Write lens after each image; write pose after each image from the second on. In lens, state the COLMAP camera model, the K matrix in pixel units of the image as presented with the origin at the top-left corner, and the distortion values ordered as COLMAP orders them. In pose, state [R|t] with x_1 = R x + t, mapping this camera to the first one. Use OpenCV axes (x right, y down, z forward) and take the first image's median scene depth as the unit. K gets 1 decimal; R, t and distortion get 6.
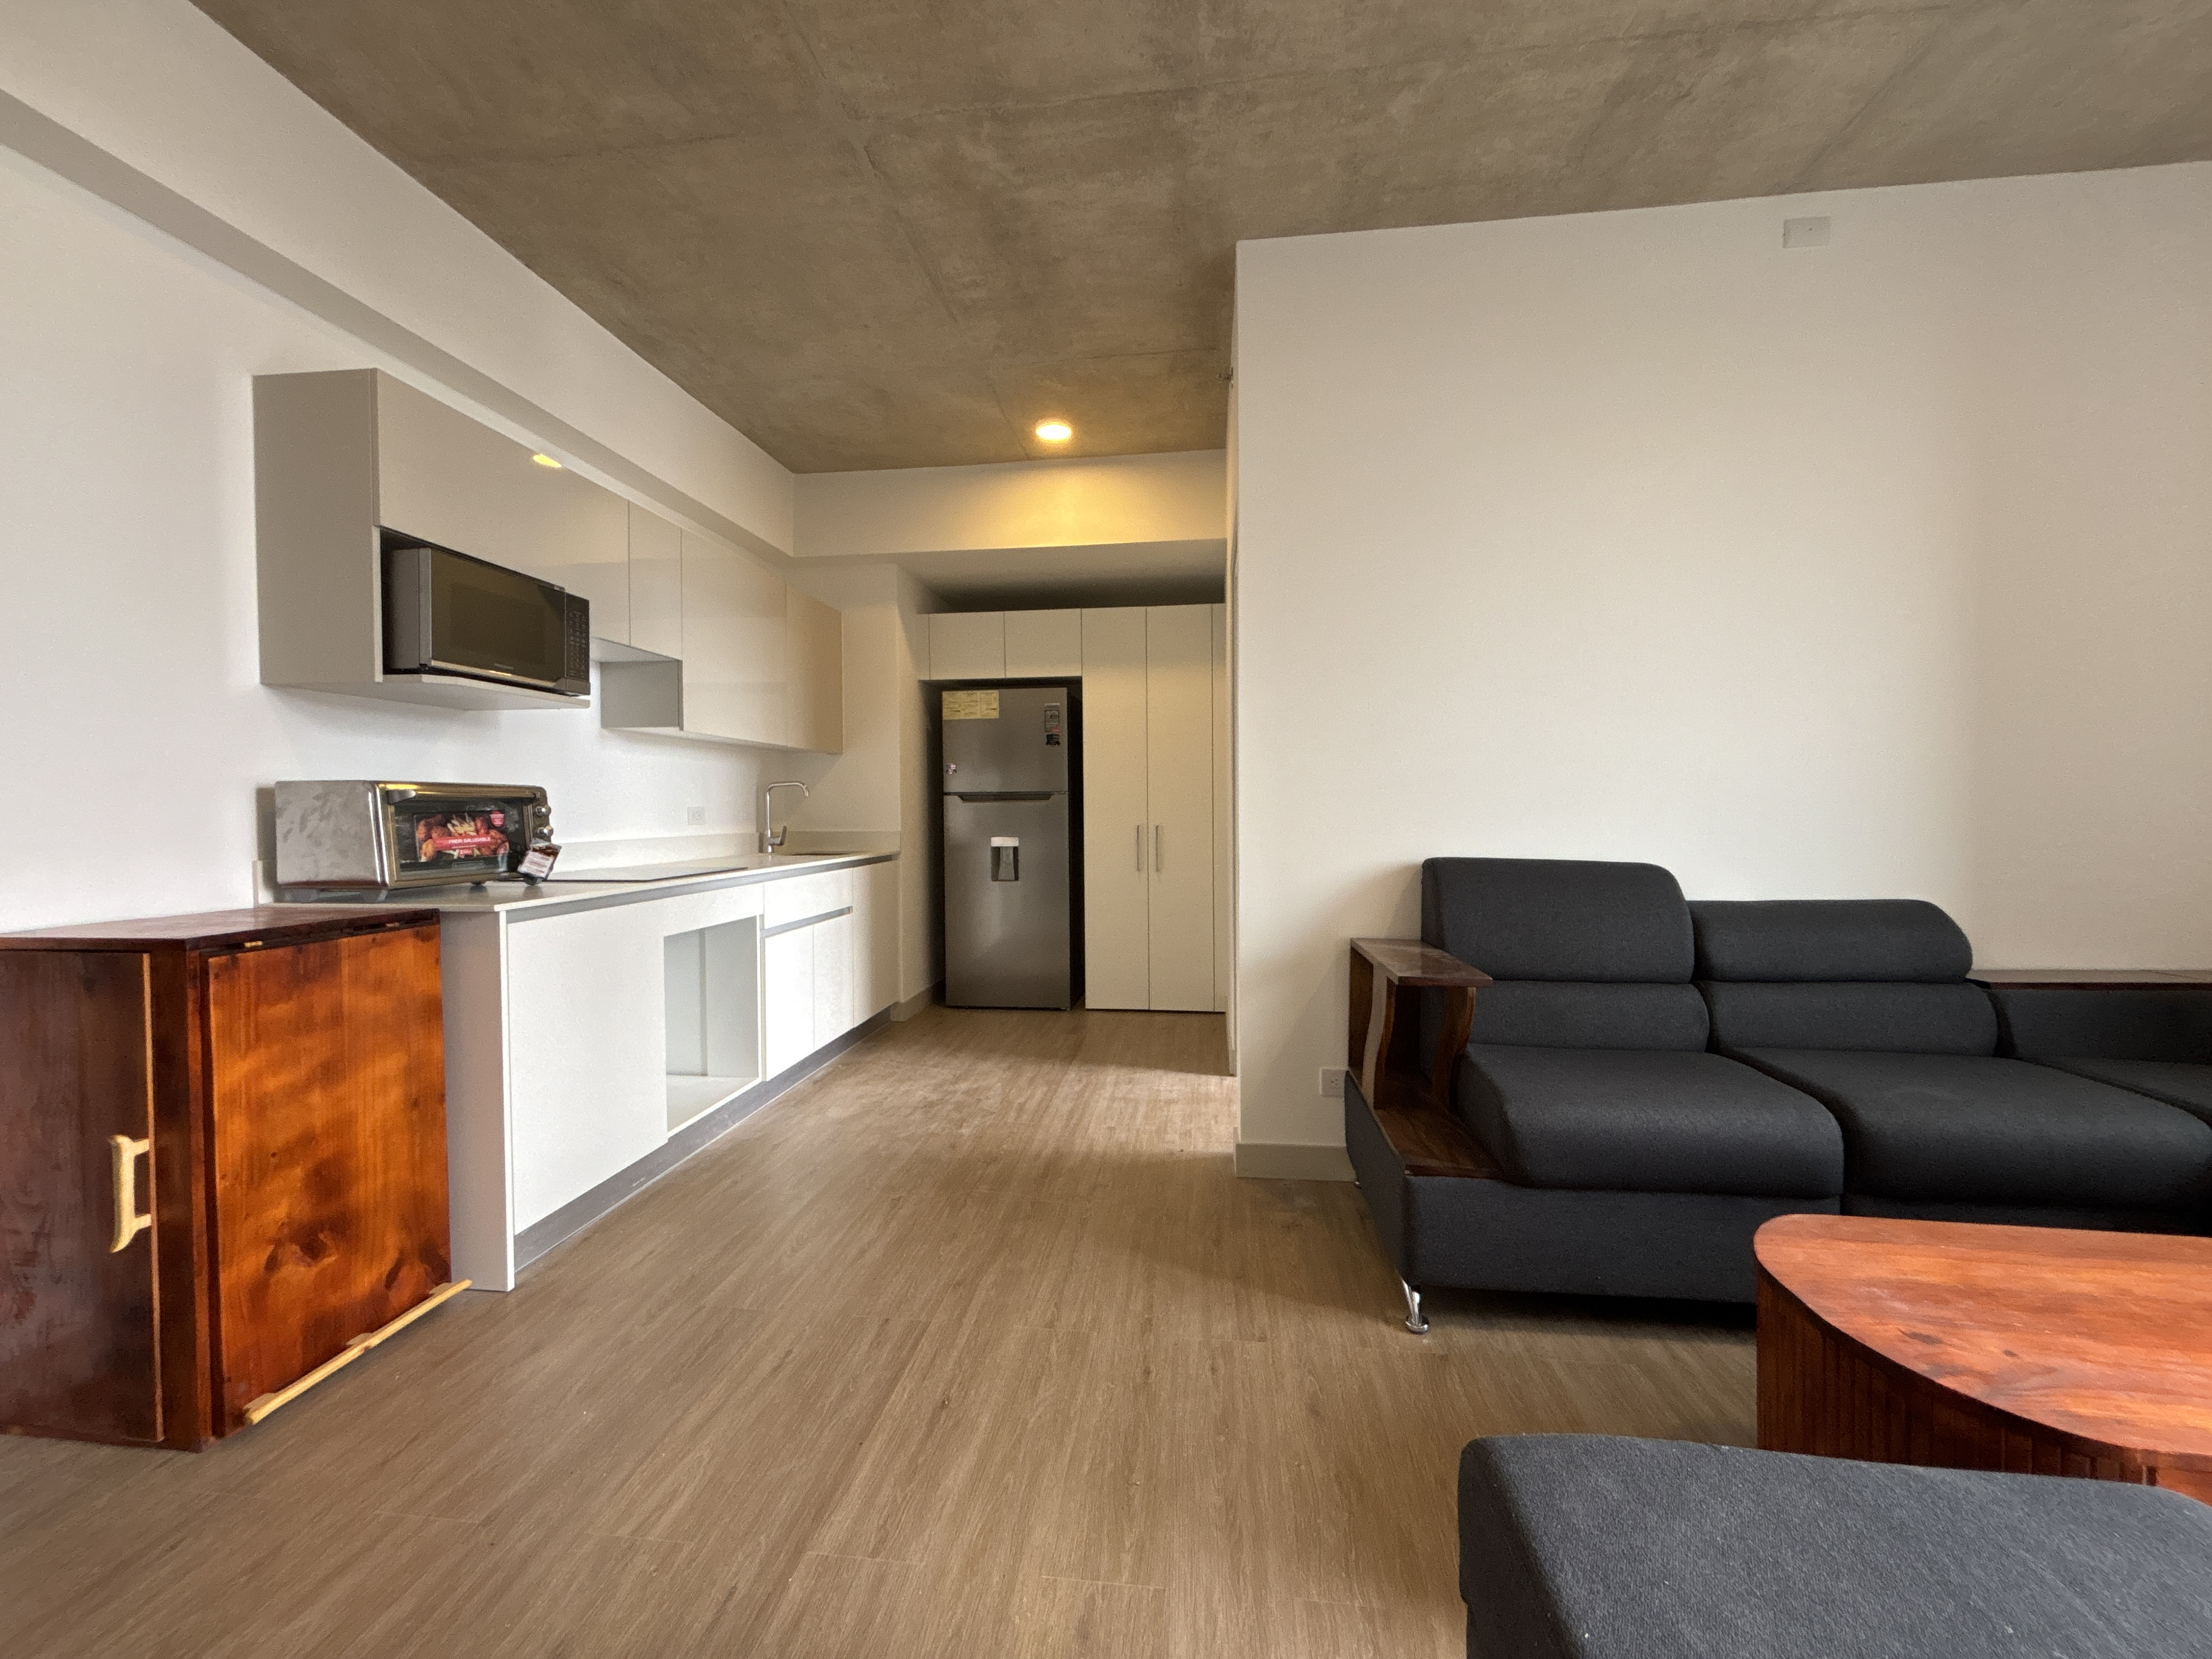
lens RADIAL K [[897.4, 0, 1109.6], [0, 897.4, 829.2], [0, 0, 1]] dist [0.007531, -0.000717]
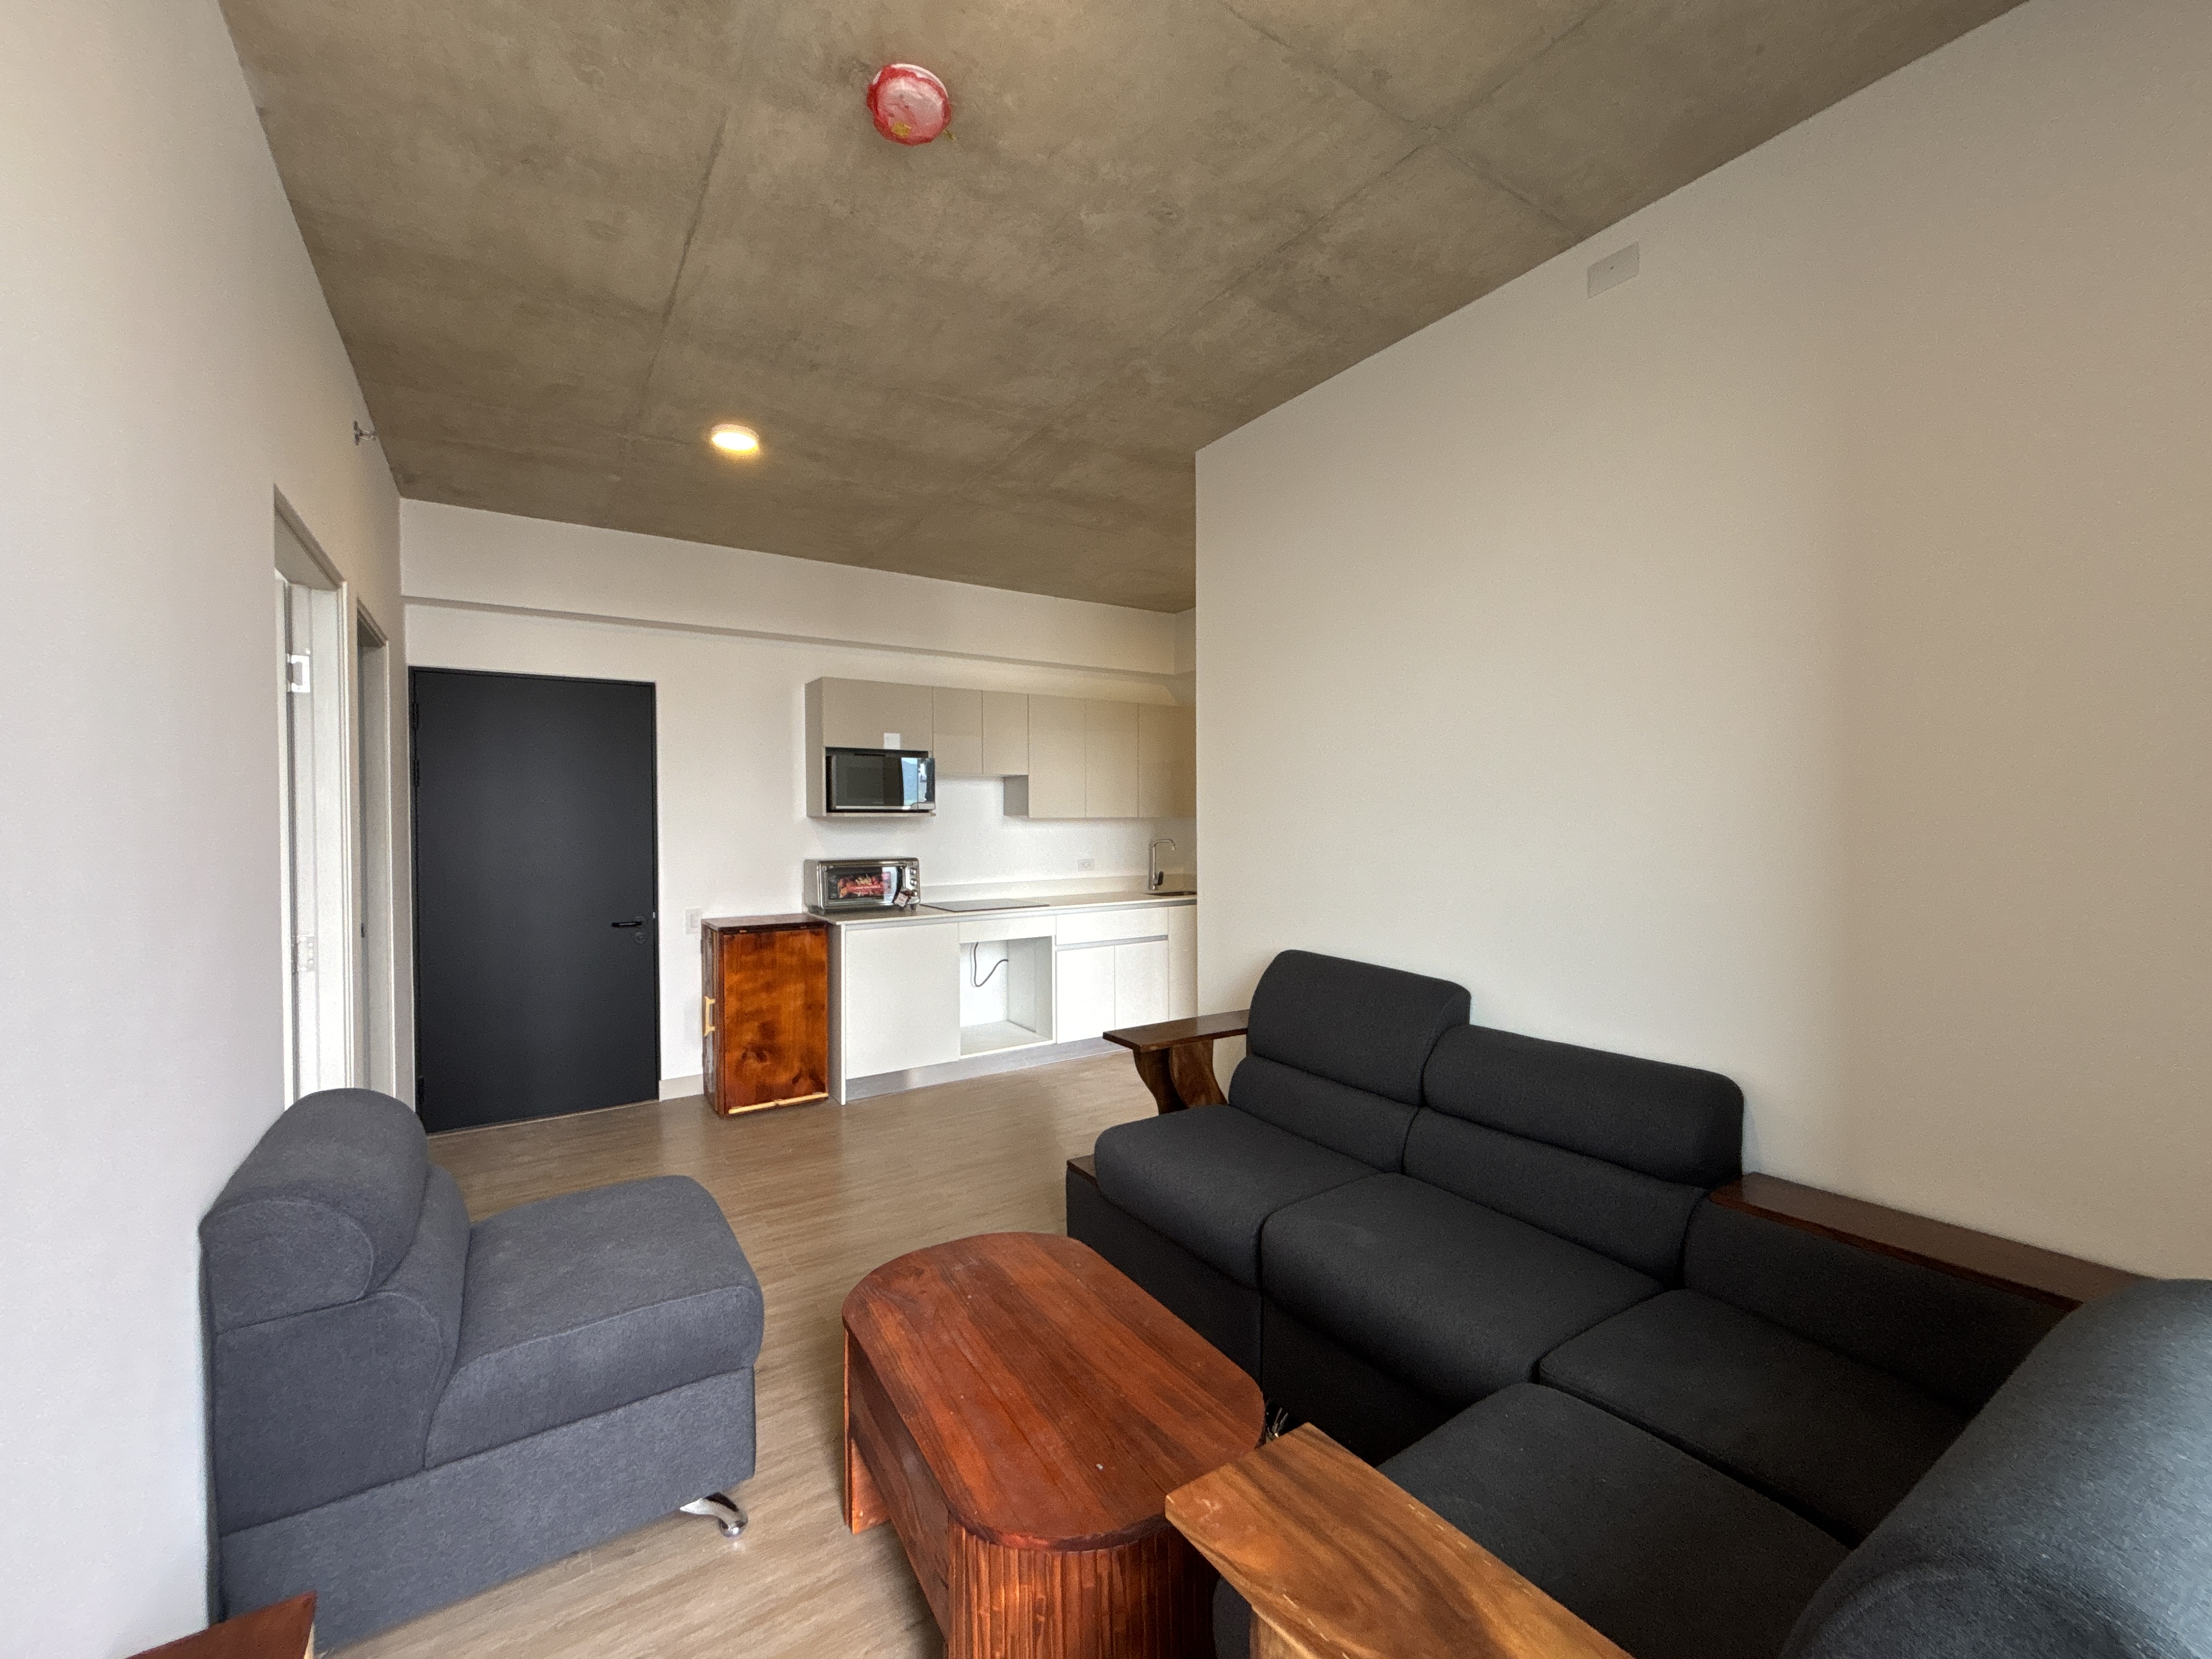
lens RADIAL K [[897.4, 0, 1109.6], [0, 897.4, 829.2], [0, 0, 1]] dist [0.007531, -0.000717]
pose [[0.649174, 0.011589, -0.760551, 1.126525], [-0.015471, 0.999878, 0.002030, -0.124530], [0.760482, 0.010449, 0.649275, 0.086446]]
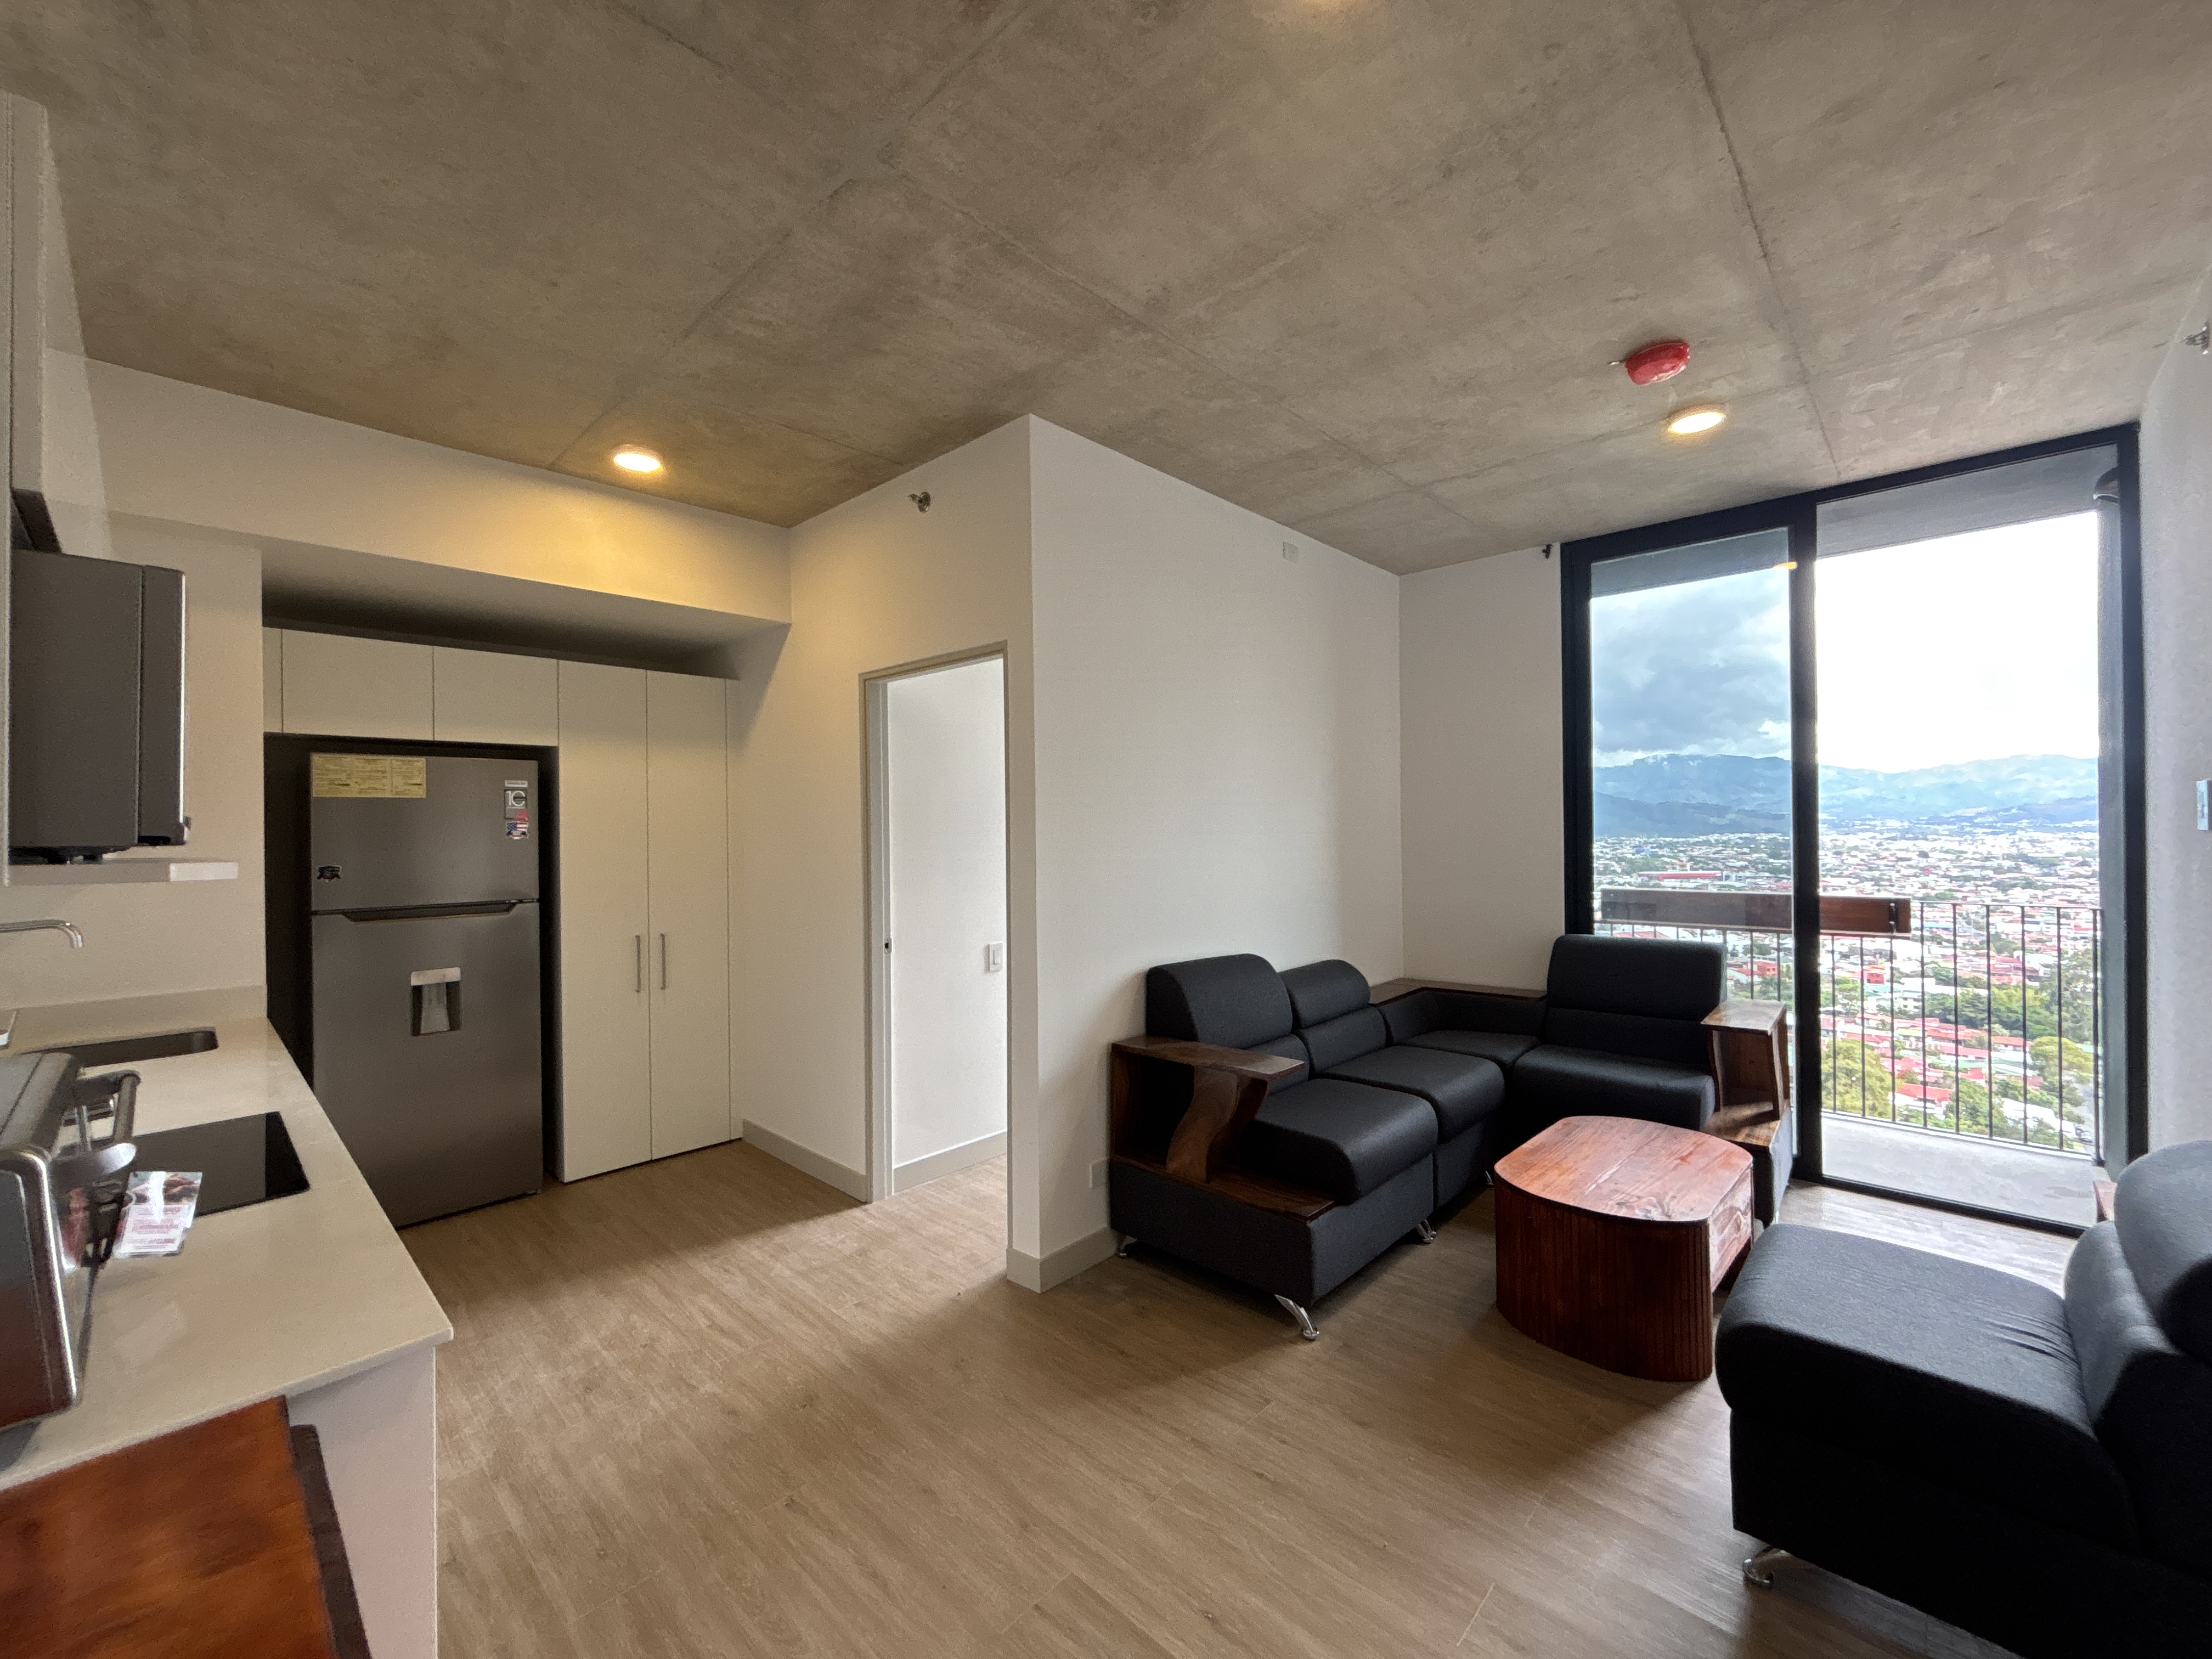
lens RADIAL K [[897.4, 0, 1109.6], [0, 897.4, 829.2], [0, 0, 1]] dist [0.007531, -0.000717]
pose [[0.598332, 0.006609, 0.801221, -0.712227], [0.025470, 0.999304, -0.027263, -0.132018], [-0.800843, 0.036719, 0.597748, 0.321609]]
